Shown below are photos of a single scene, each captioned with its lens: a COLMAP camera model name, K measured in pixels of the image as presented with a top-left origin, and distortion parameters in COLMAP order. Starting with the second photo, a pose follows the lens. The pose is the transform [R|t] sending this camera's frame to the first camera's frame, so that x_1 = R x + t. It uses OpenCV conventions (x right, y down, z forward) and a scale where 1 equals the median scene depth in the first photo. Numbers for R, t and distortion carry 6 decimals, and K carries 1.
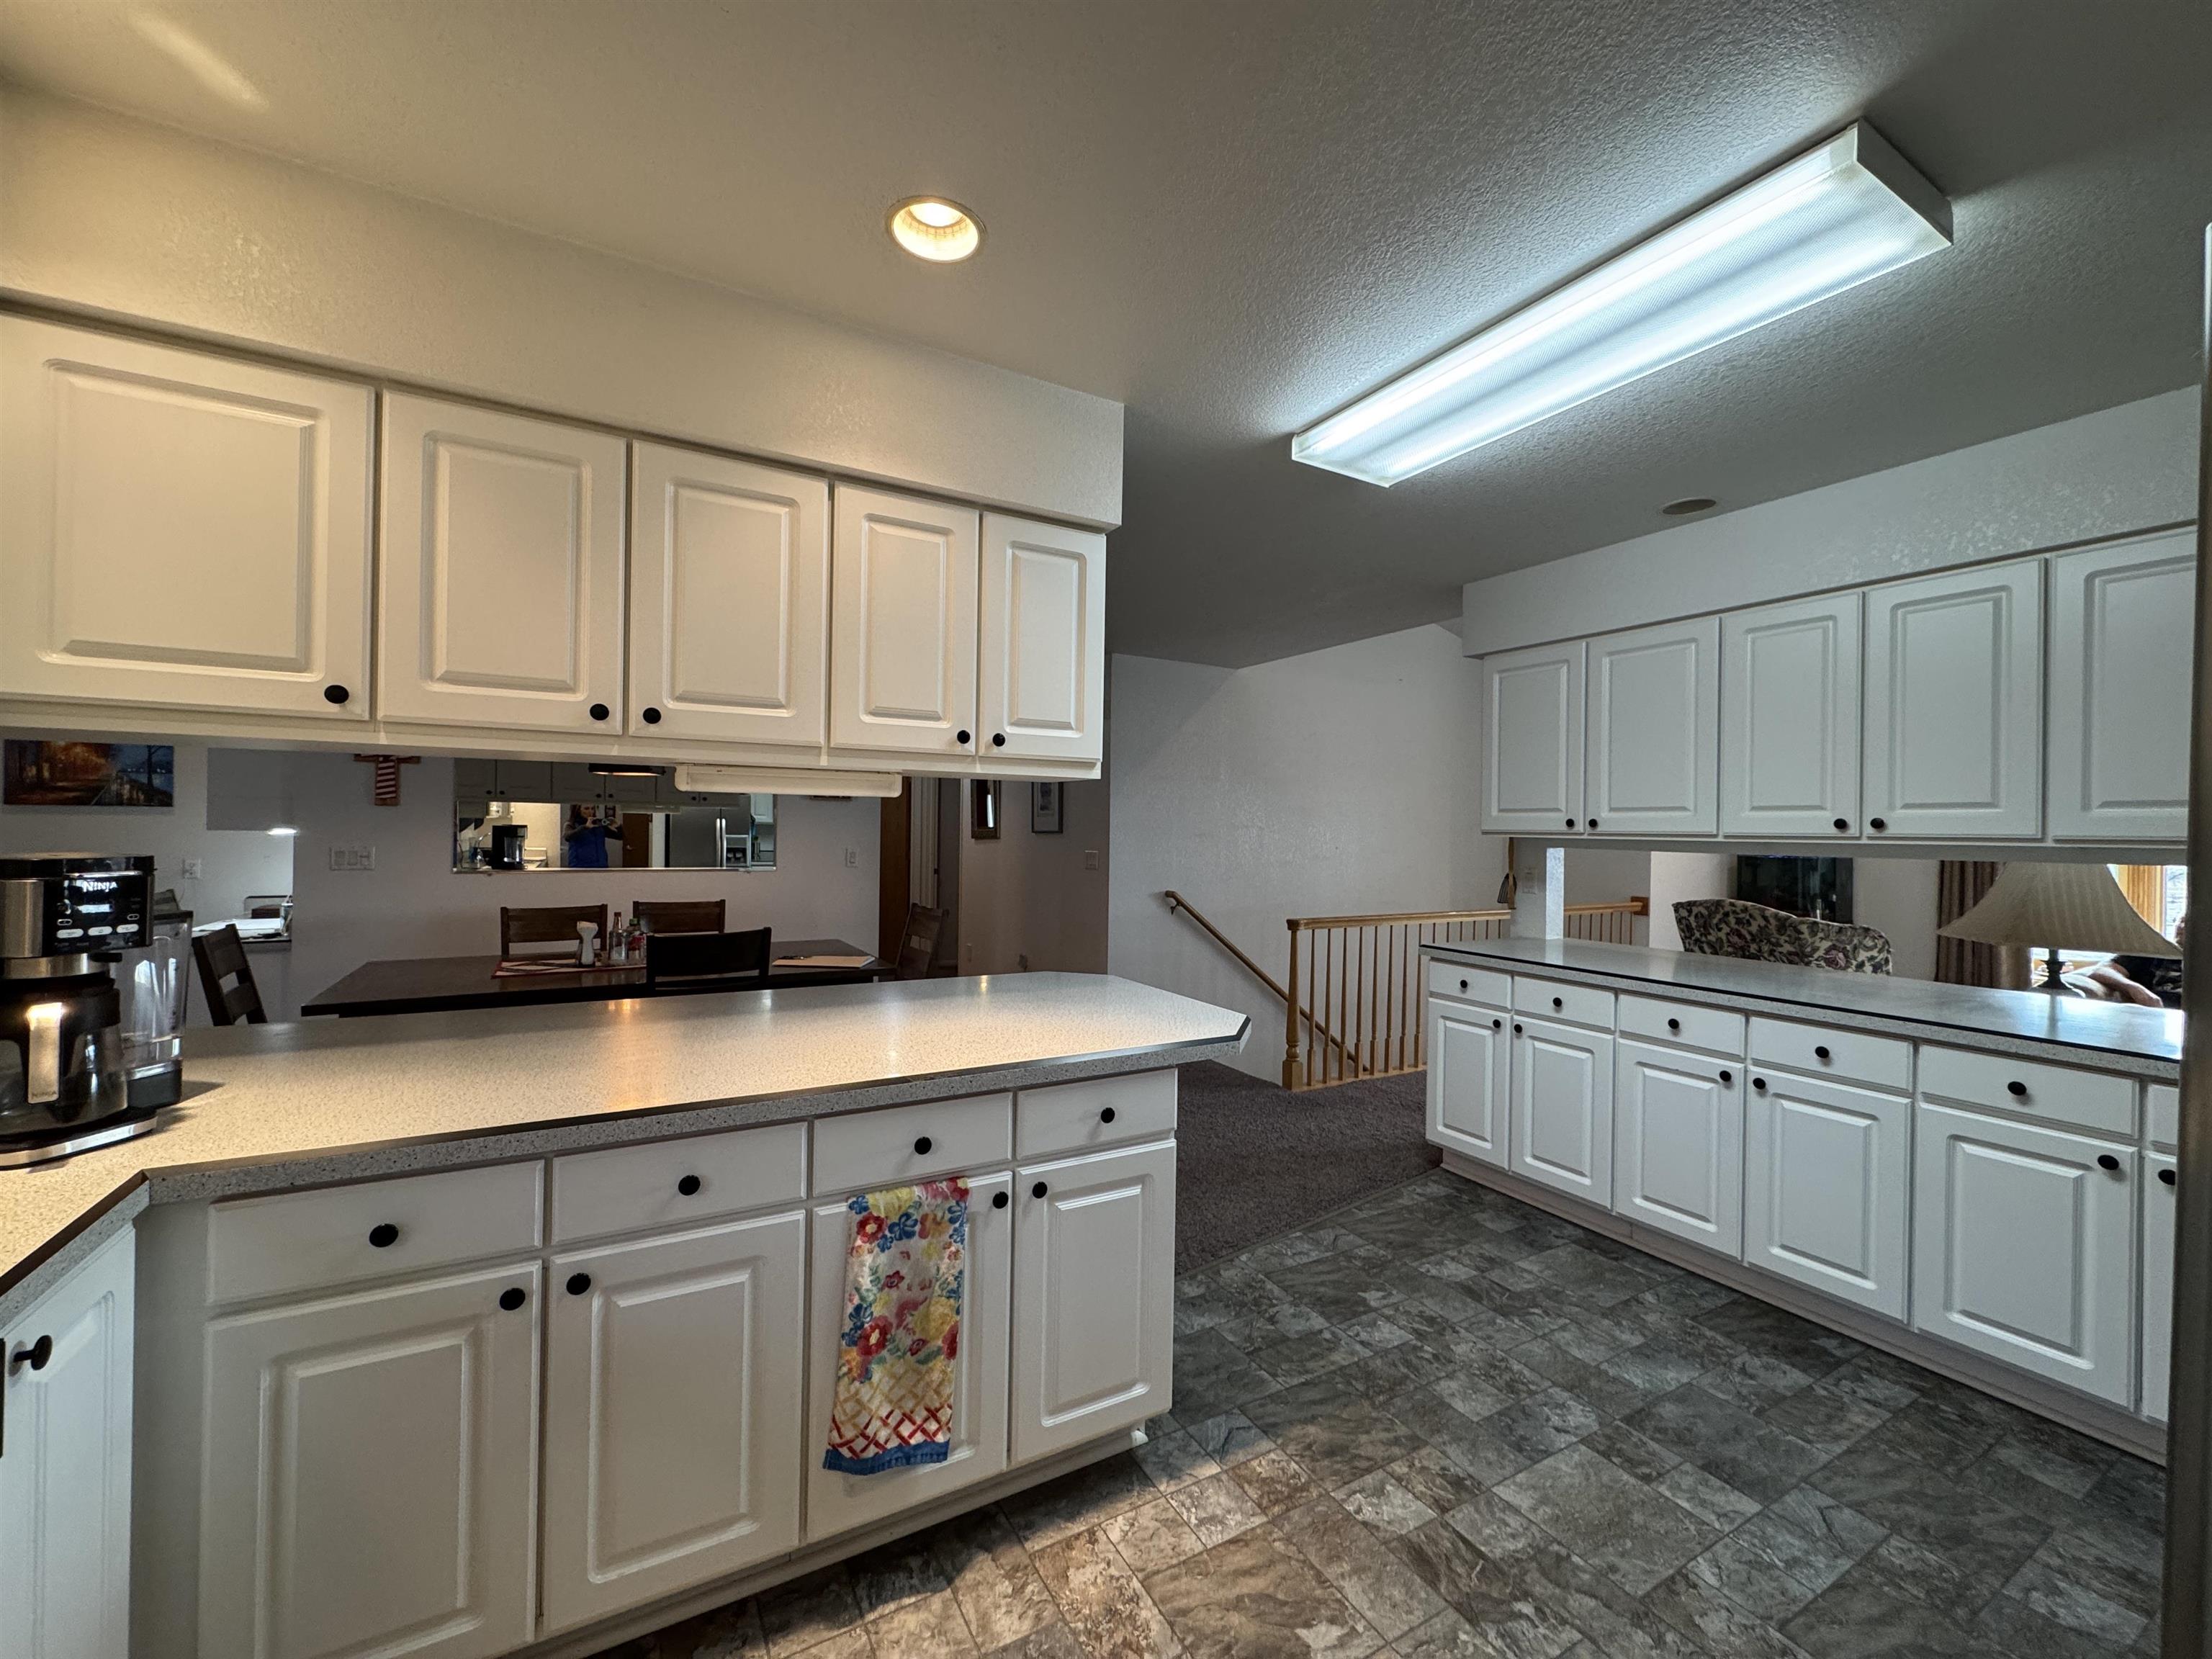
lens RADIAL K [[879.5, 0, 1103.1], [0, 879.5, 832.7], [0, 0, 1]] dist [-0.001380, -0.000082]
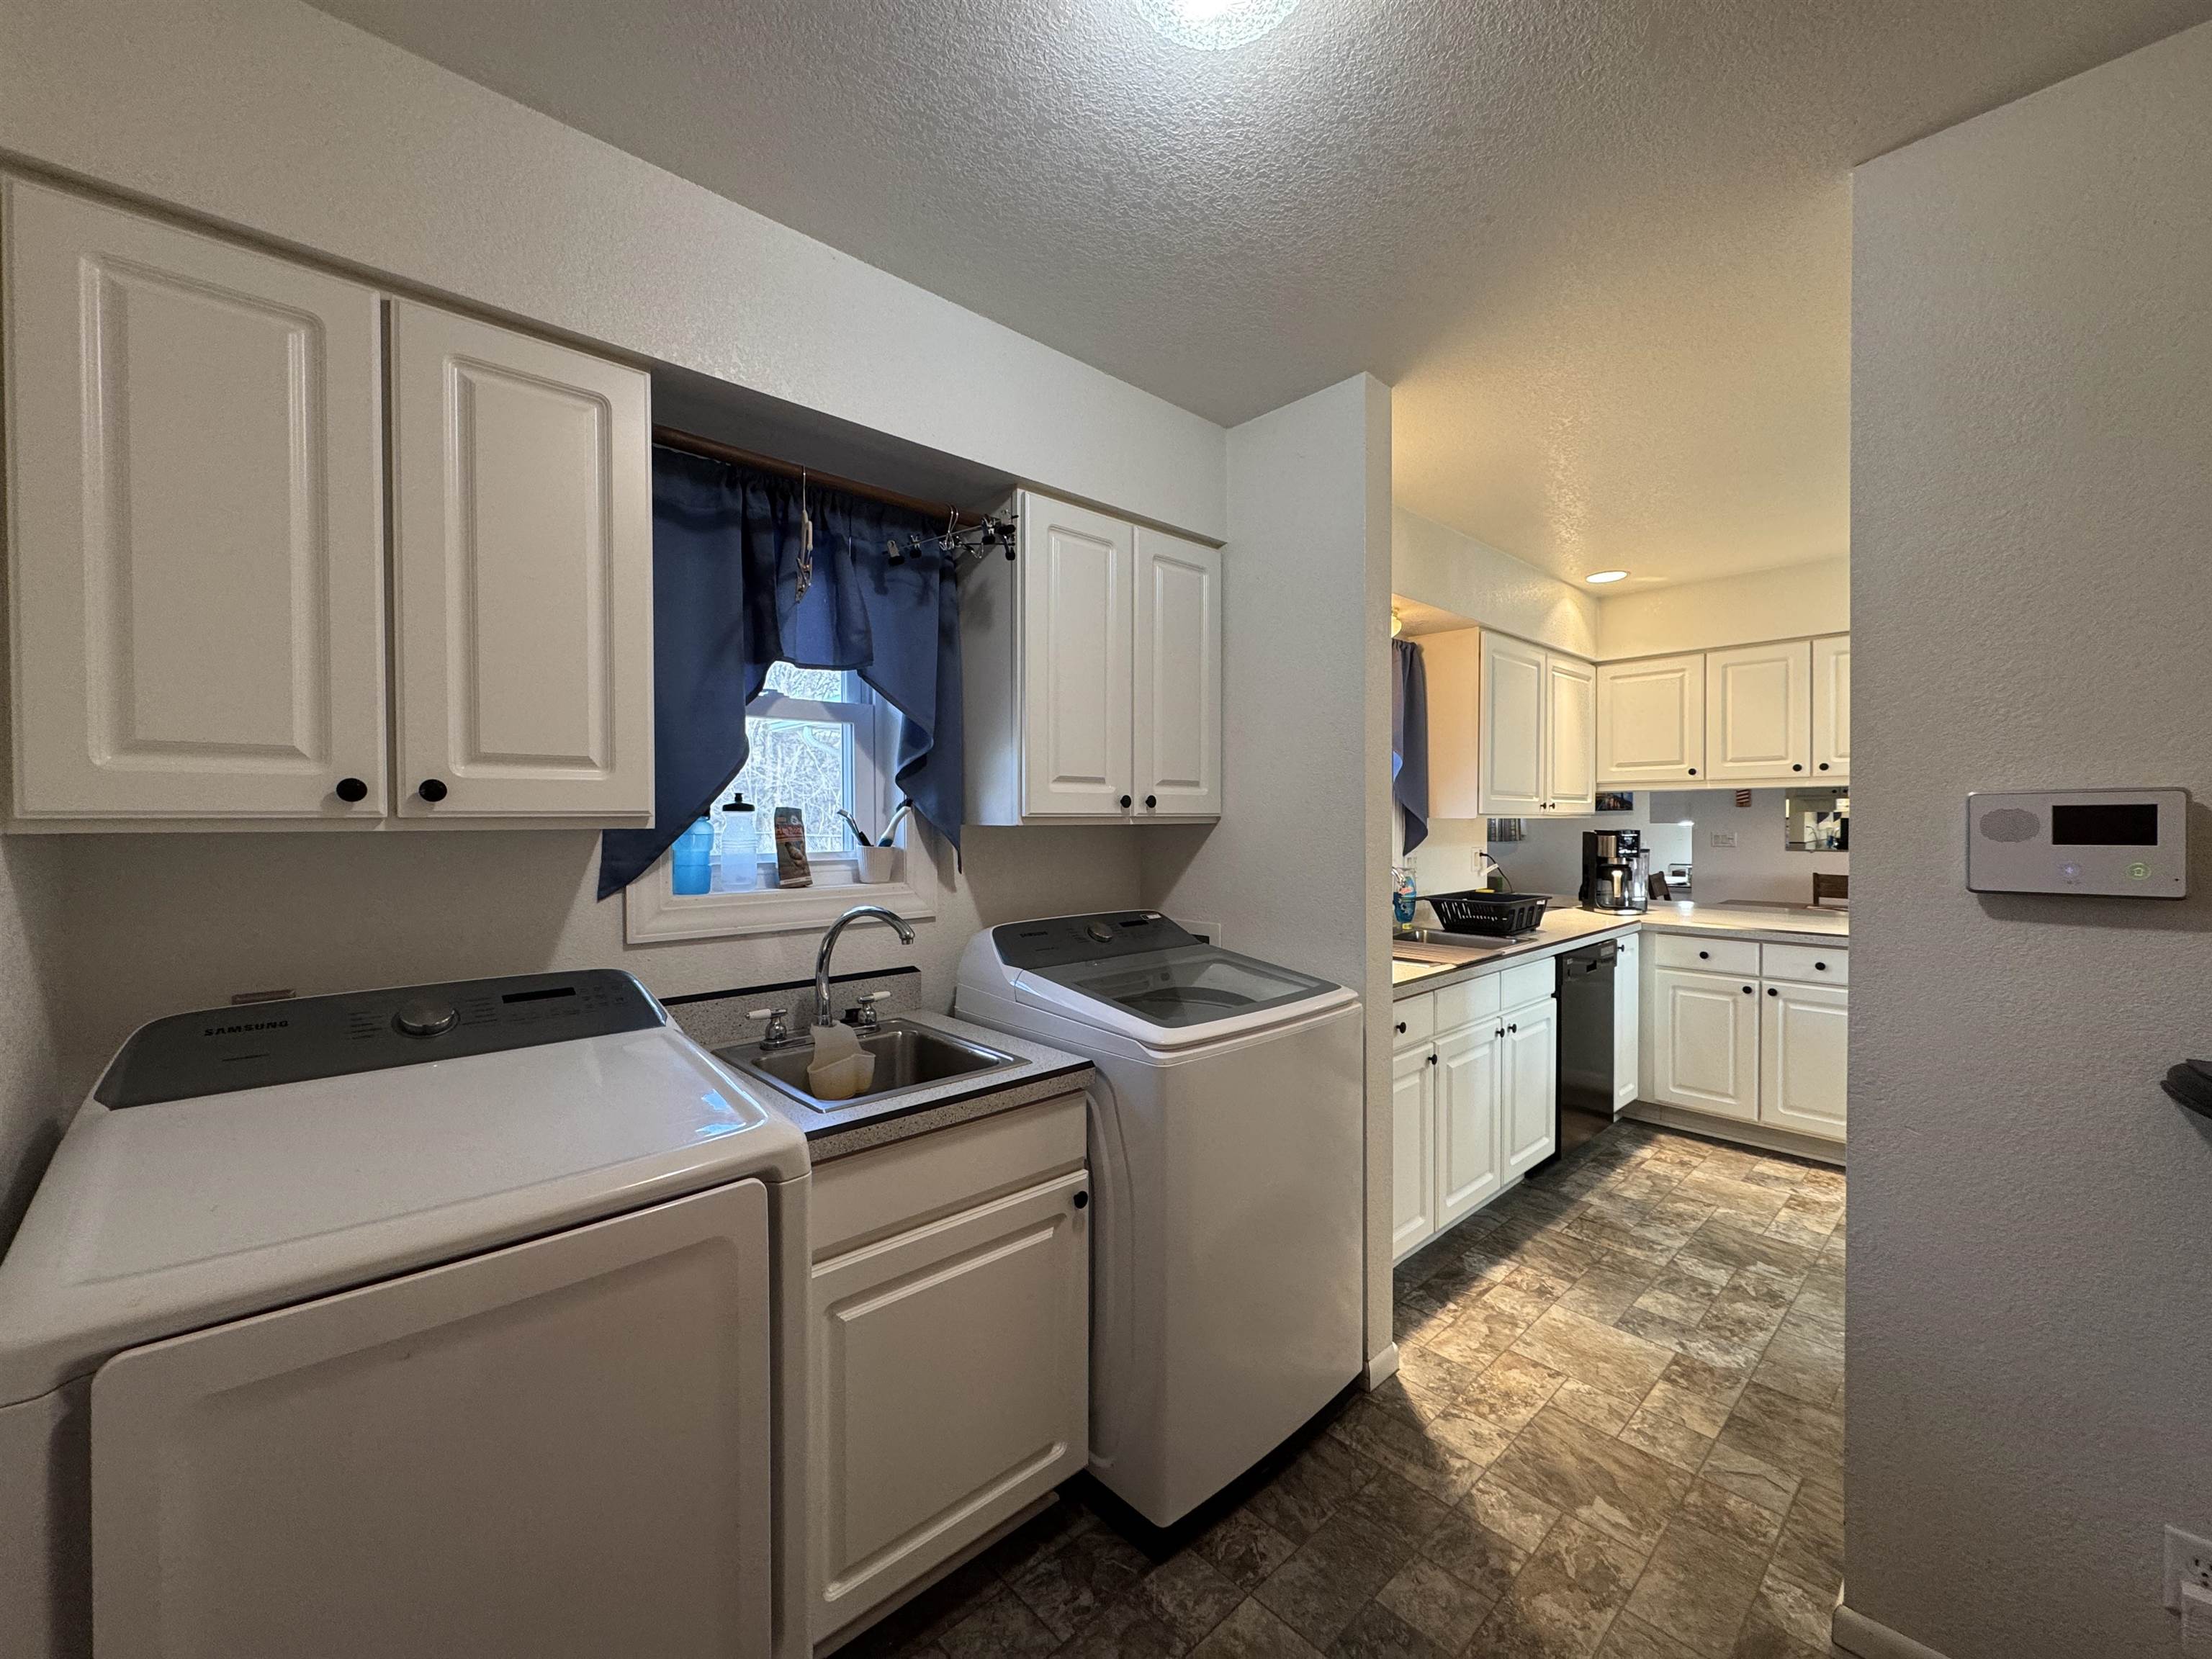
lens RADIAL K [[879.5, 0, 1104.0], [0, 879.5, 824.2], [0, 0, 1]] dist [-0.001380, -0.000082]
pose [[0.222557, -0.008163, -0.974886, 1.163017], [0.006247, 0.999956, -0.006947, 0.011006], [0.974900, -0.004544, 0.222598, -1.169779]]
